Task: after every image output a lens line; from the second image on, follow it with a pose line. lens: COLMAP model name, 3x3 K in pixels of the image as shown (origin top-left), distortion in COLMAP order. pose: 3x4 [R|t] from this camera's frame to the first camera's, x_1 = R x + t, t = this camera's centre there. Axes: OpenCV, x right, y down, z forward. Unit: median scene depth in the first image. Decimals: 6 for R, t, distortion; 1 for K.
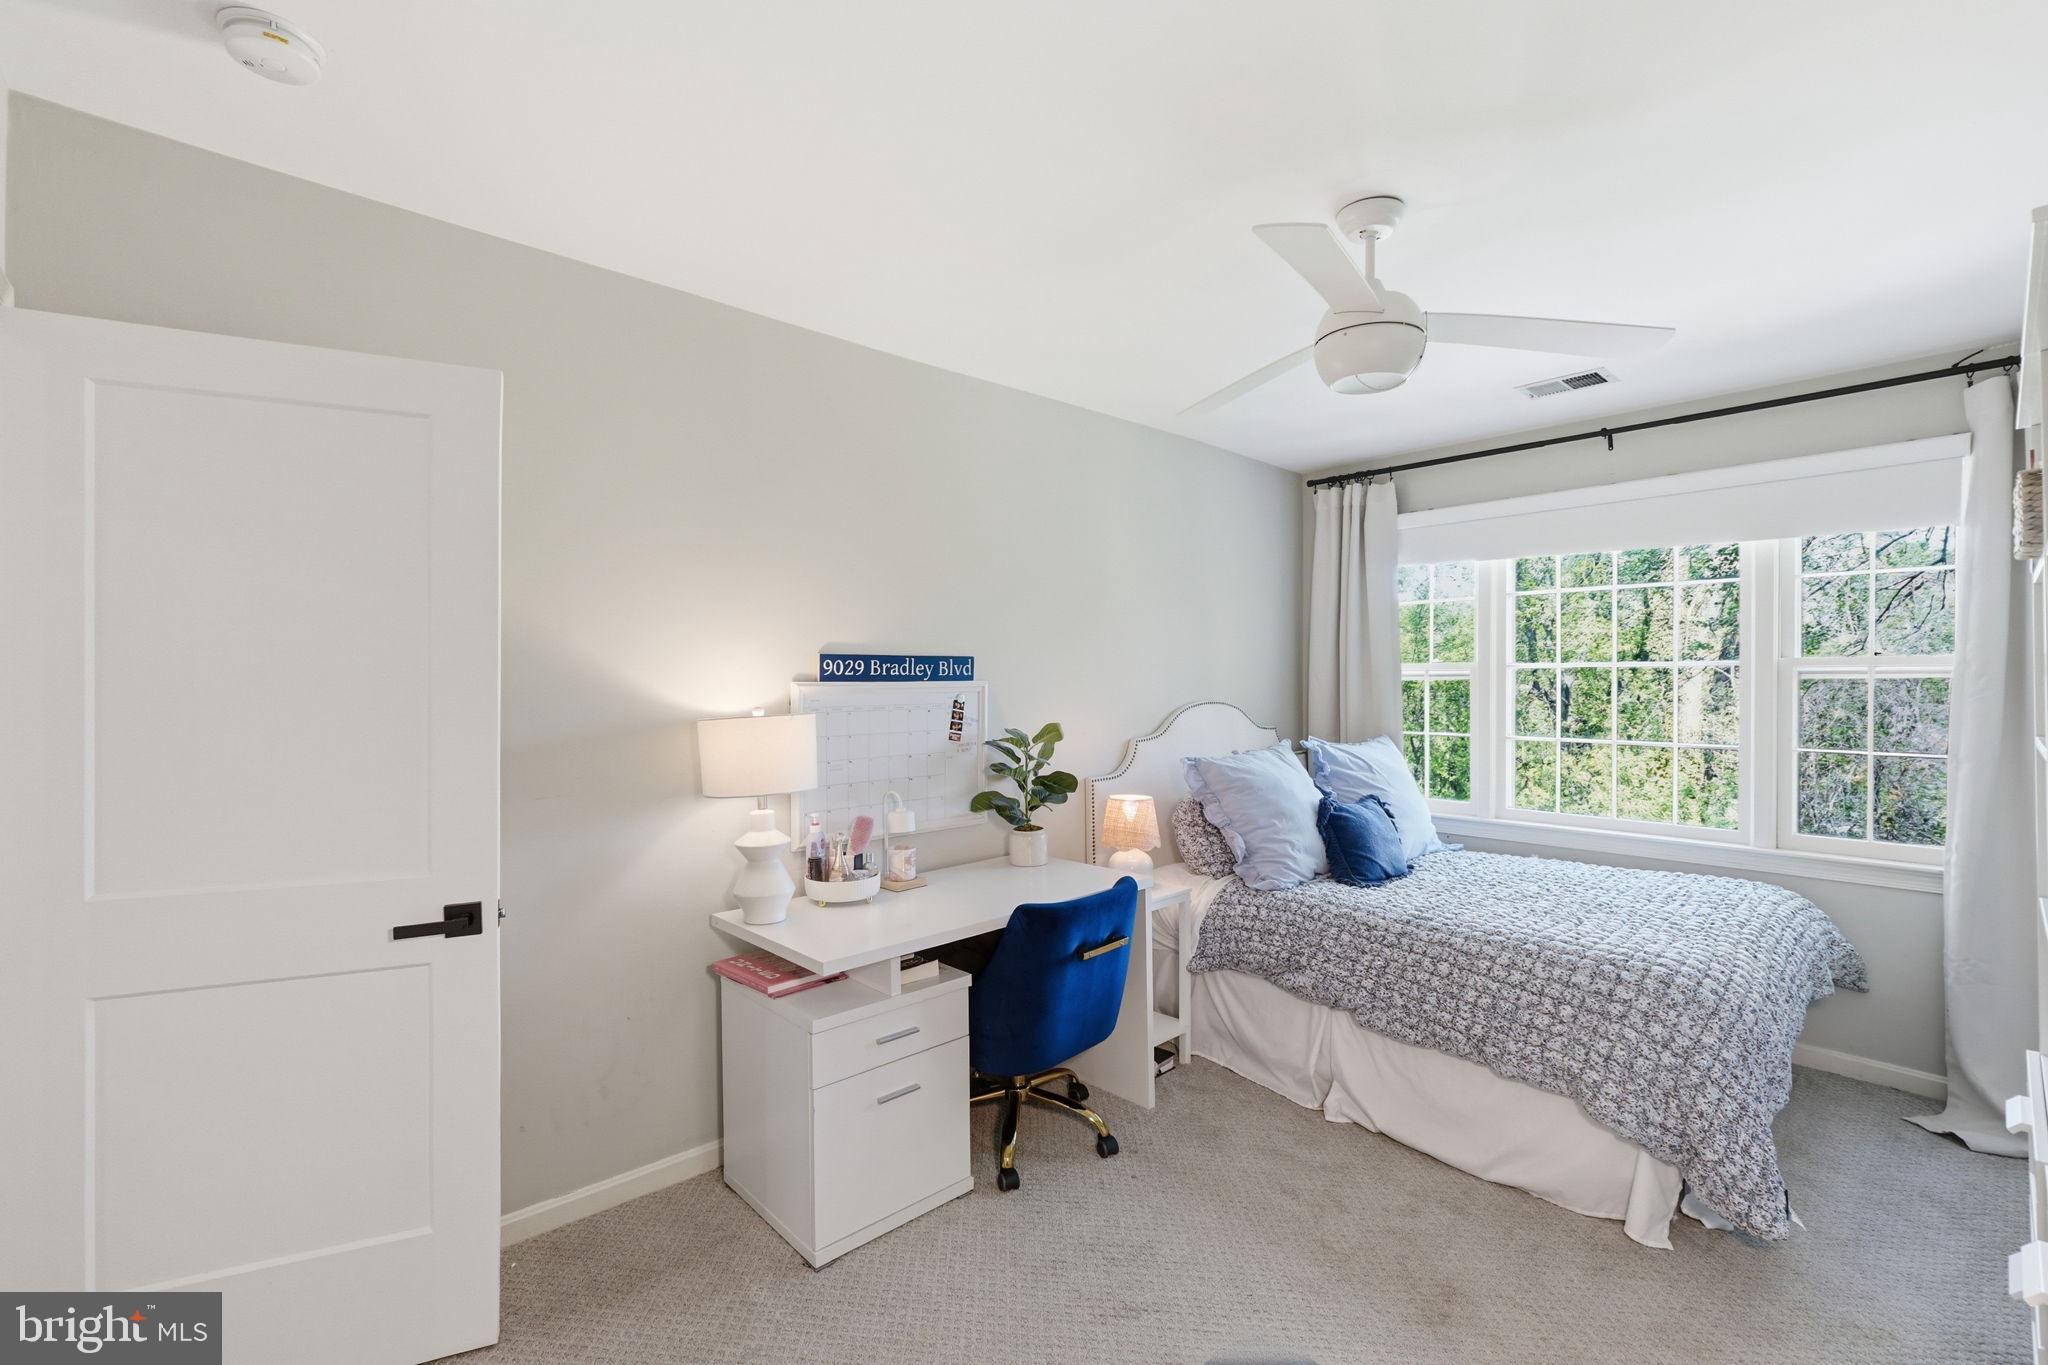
lens RADIAL K [[888.3, 0, 1021.8], [0, 888.3, 676.4], [0, 0, 1]] dist [-0.003523, -0.000037]
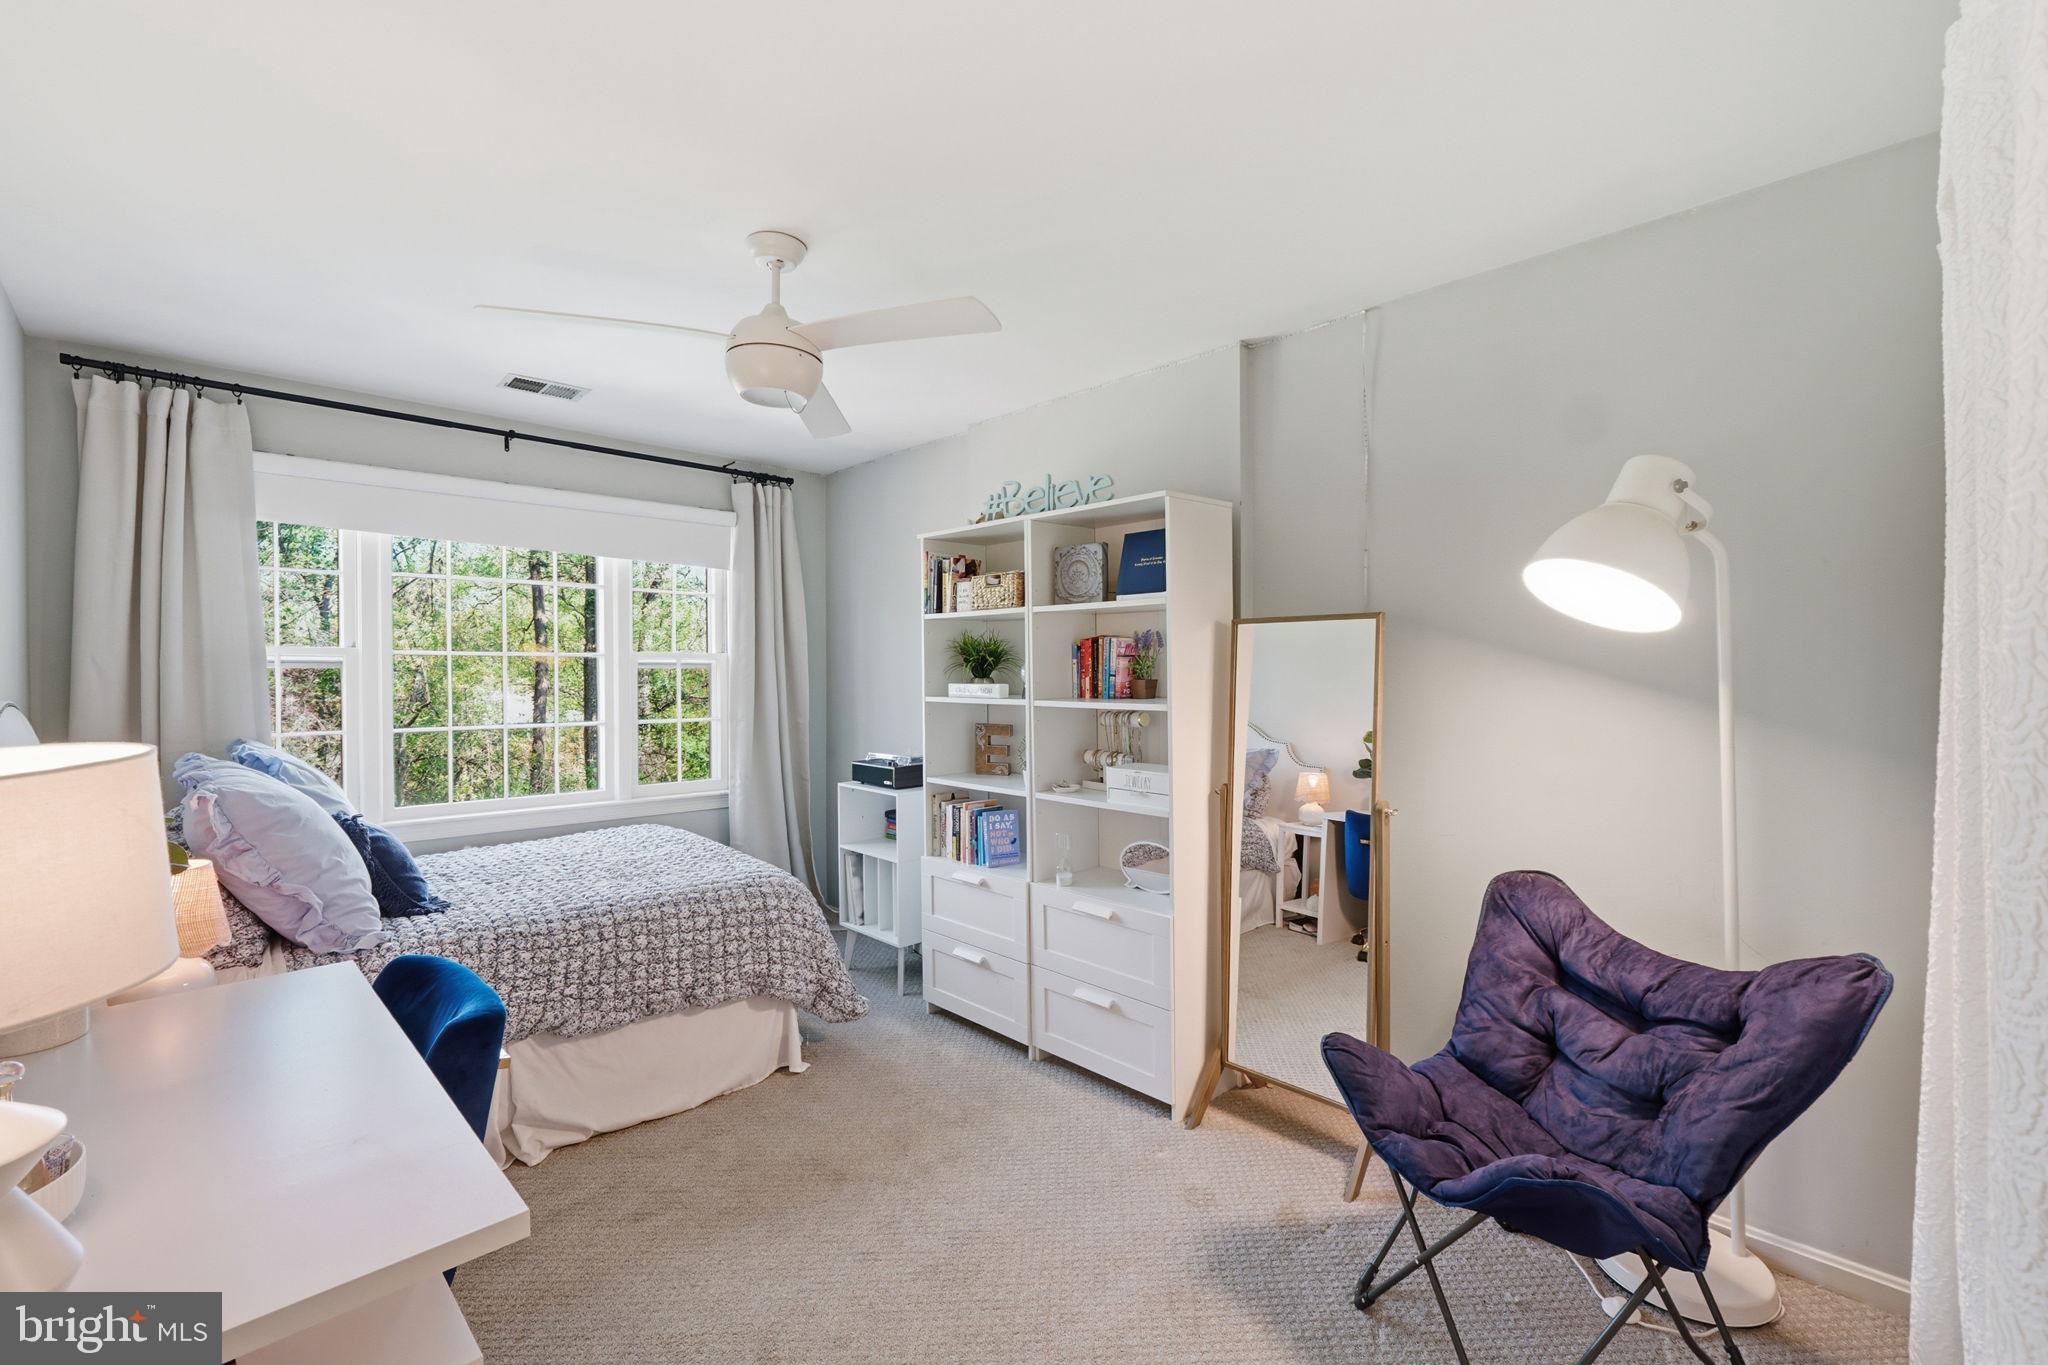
lens RADIAL K [[888.3, 0, 1020.8], [0, 888.3, 681.7], [0, 0, 1]] dist [-0.003523, -0.000037]
pose [[-0.022429, -0.008871, 0.999709, -0.537722], [-0.004735, 0.999950, 0.008767, 0.010011], [-0.999737, -0.004537, -0.022470, 0.533102]]
